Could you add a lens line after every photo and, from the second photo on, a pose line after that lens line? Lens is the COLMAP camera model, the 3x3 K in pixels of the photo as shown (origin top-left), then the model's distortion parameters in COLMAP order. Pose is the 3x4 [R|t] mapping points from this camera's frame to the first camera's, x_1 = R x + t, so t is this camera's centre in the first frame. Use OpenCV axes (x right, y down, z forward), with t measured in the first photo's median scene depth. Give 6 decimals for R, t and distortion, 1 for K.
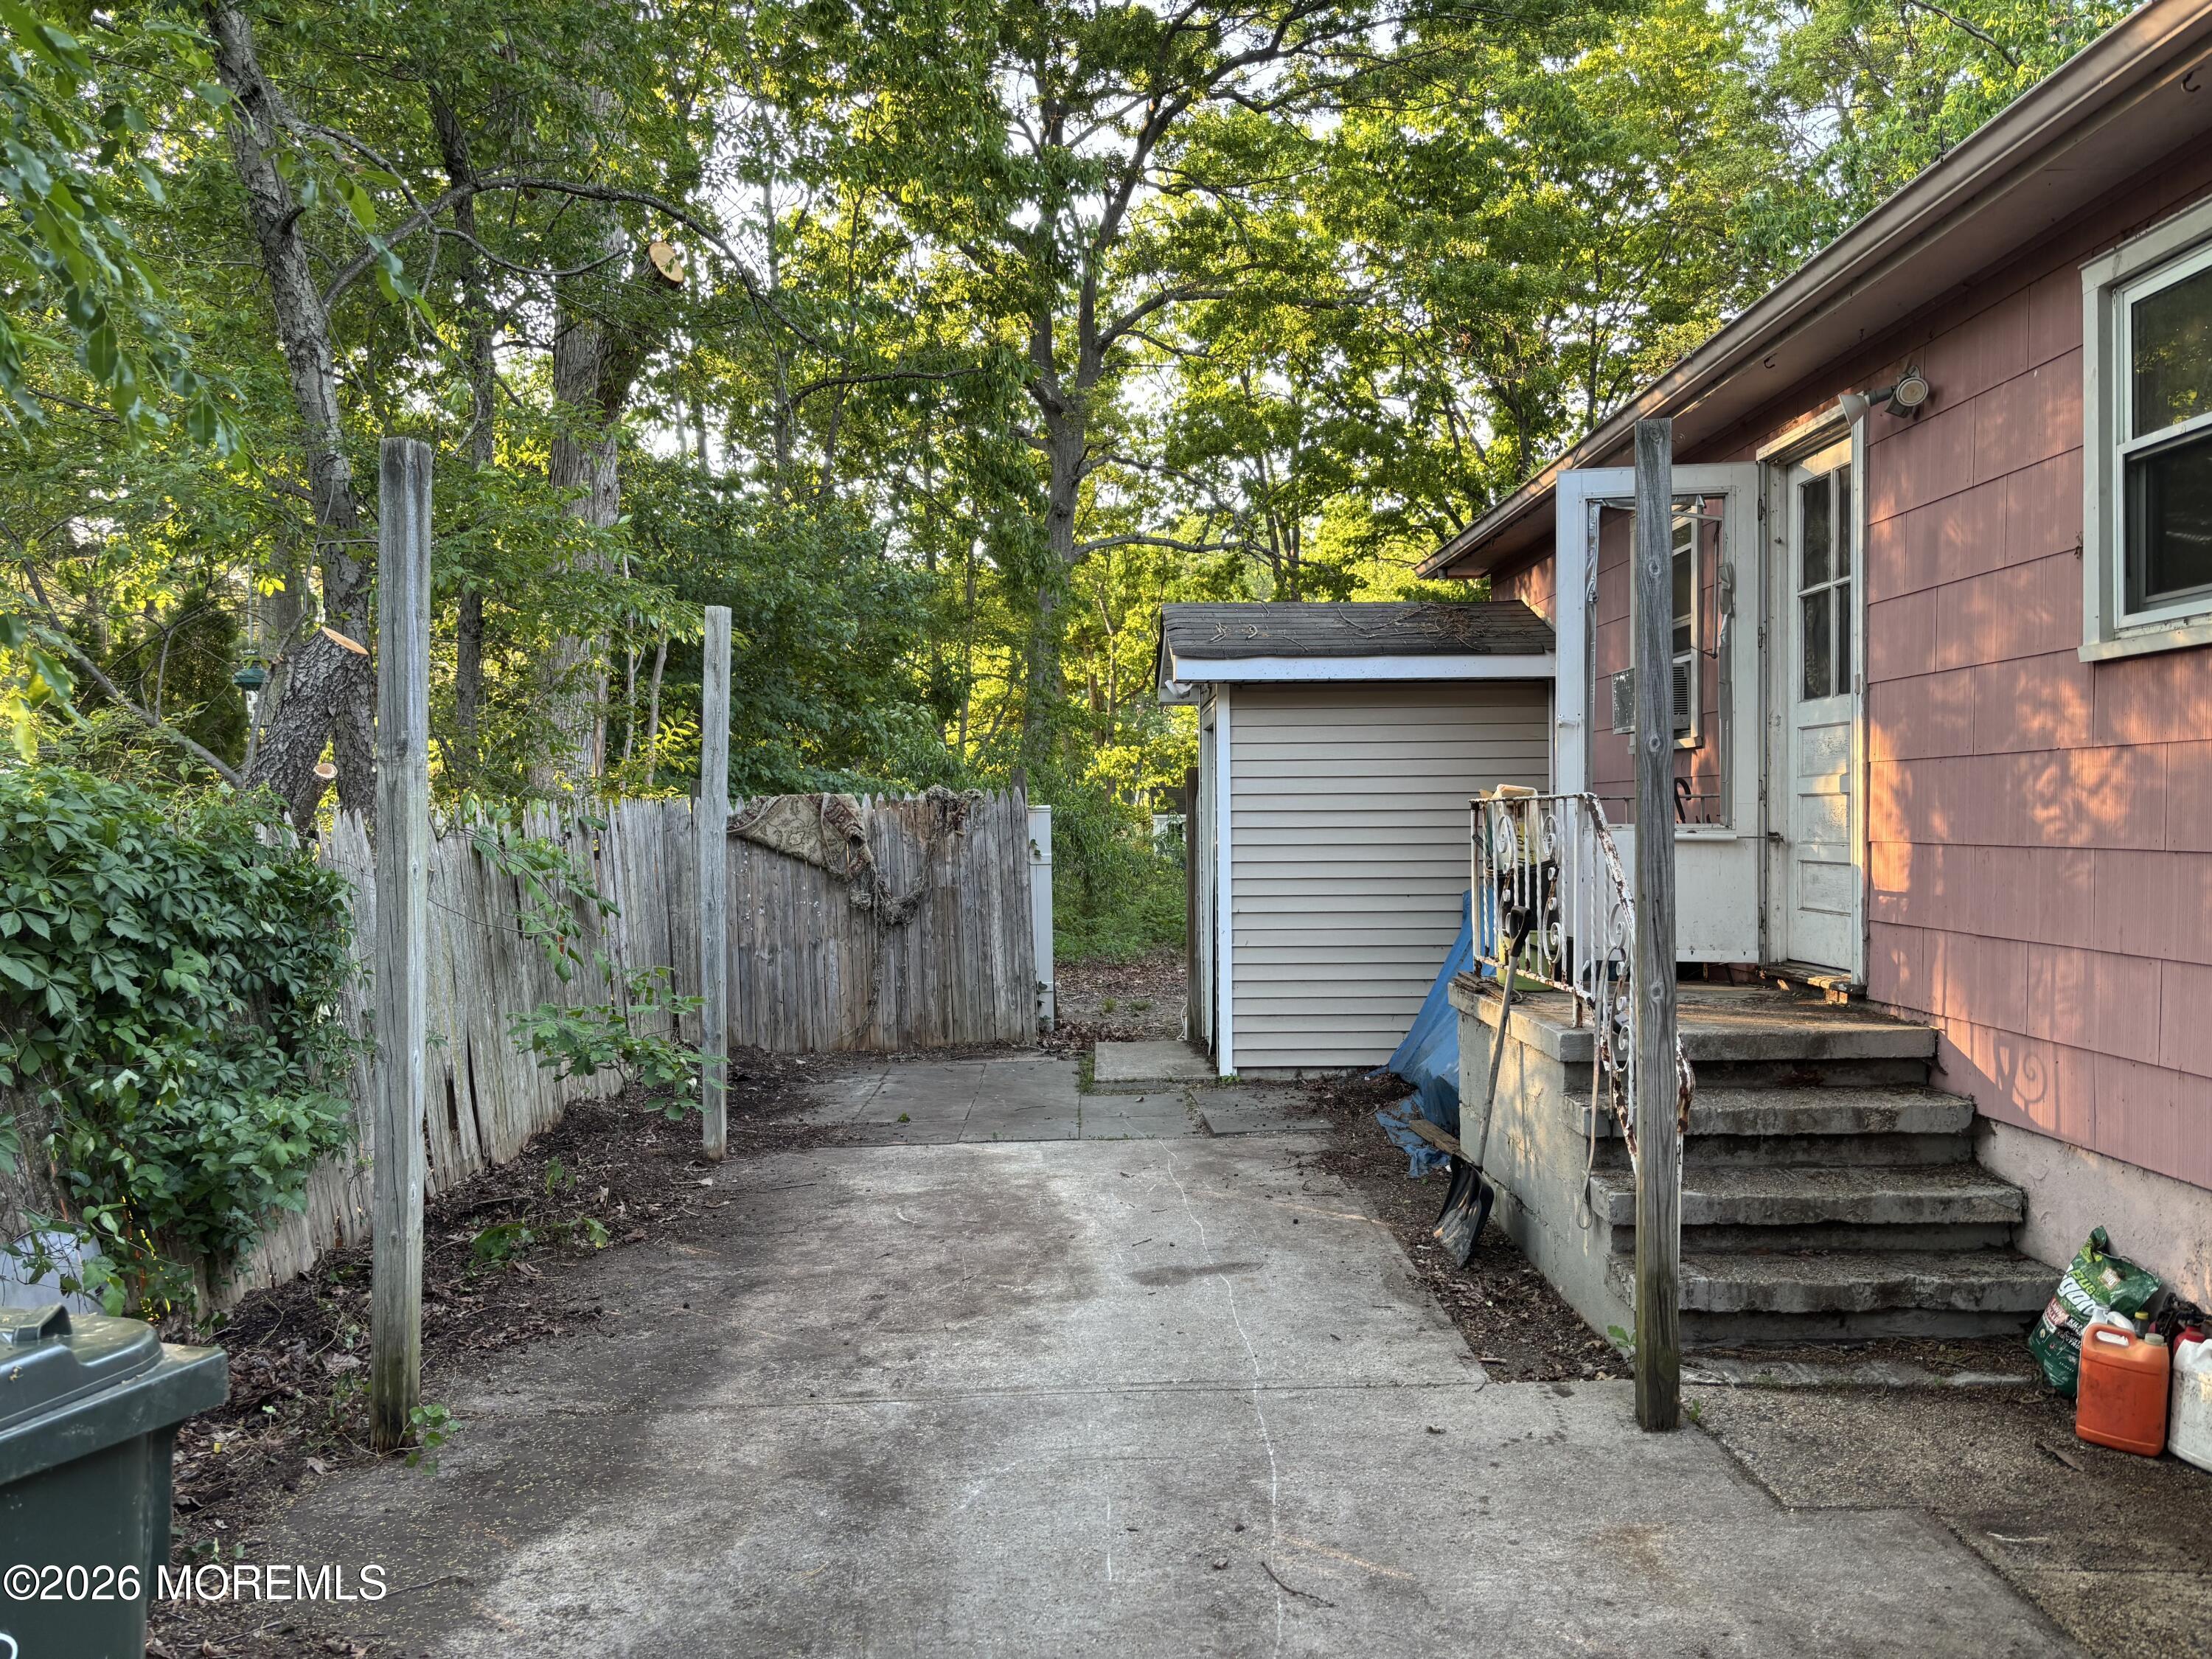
lens RADIAL K [[1661.6, 0, 1124.6], [0, 1661.6, 840.3], [0, 0, 1]] dist [0.053623, -0.057917]
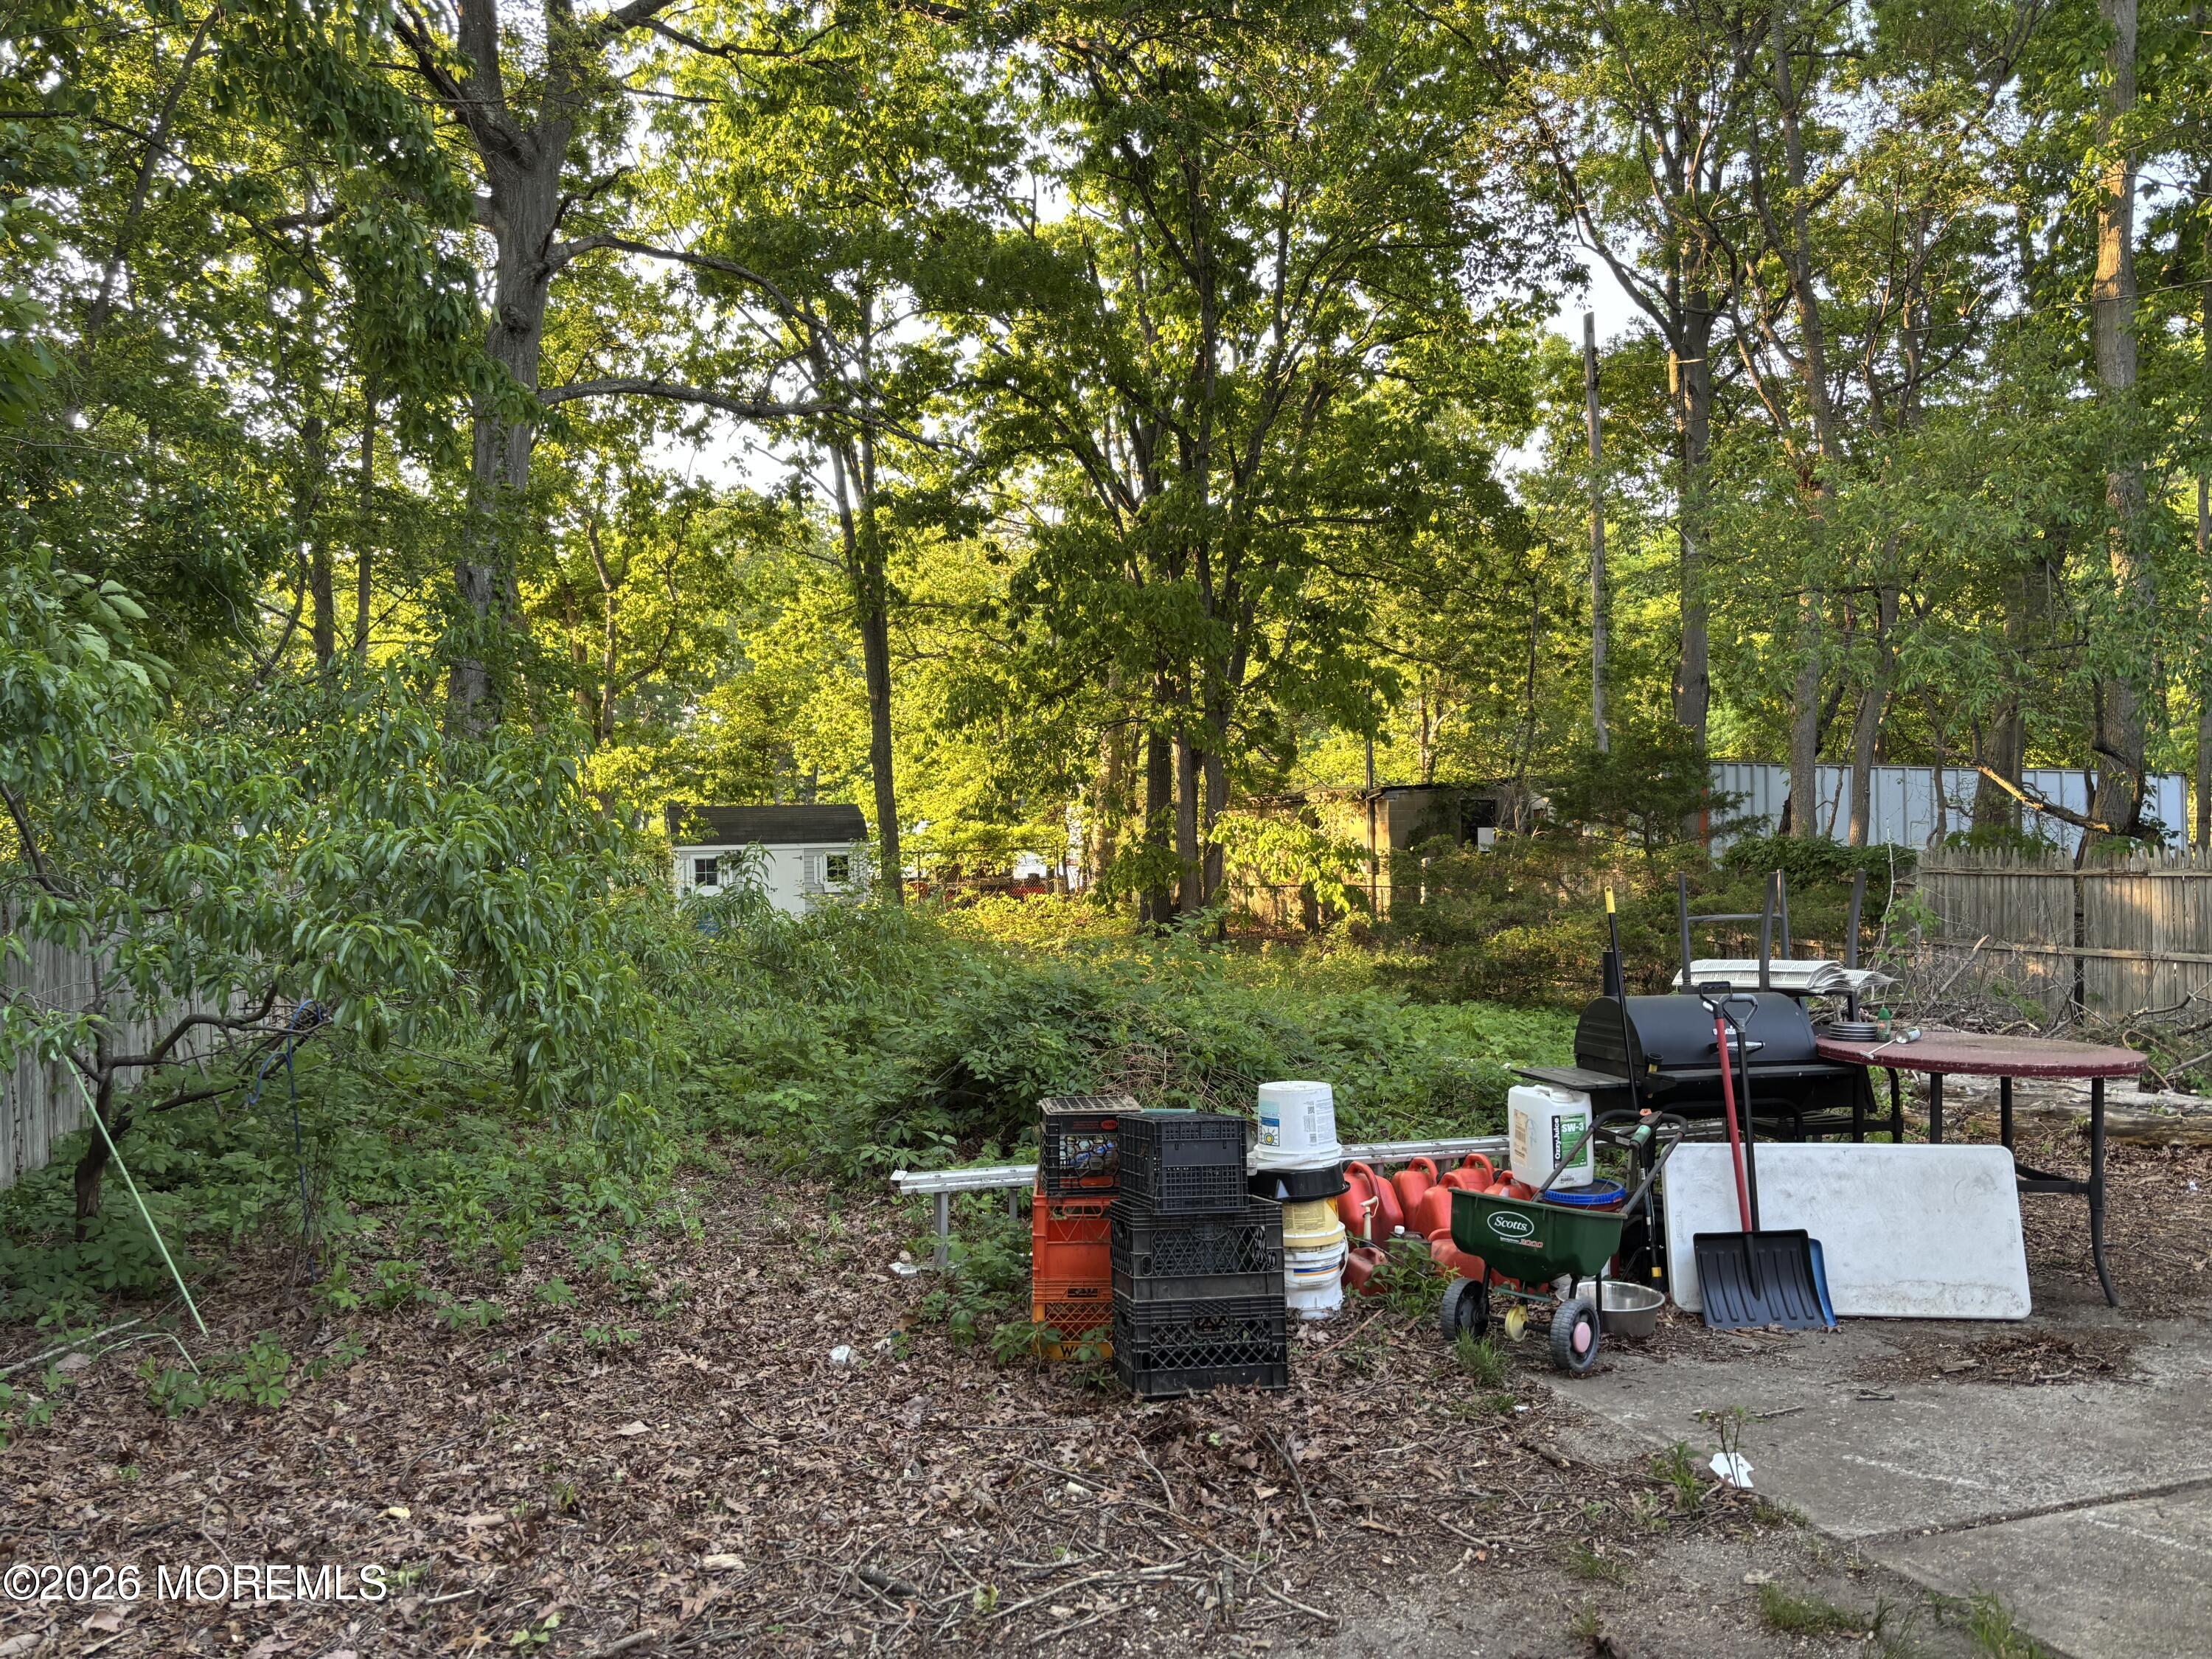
lens RADIAL K [[1661.6, 0, 1124.6], [0, 1661.6, 840.3], [0, 0, 1]] dist [0.053623, -0.057917]
pose [[0.958628, -0.005365, 0.284611, -0.006653], [0.010411, 0.999814, -0.016219, -0.034846], [-0.284471, 0.018511, 0.958506, 1.757944]]
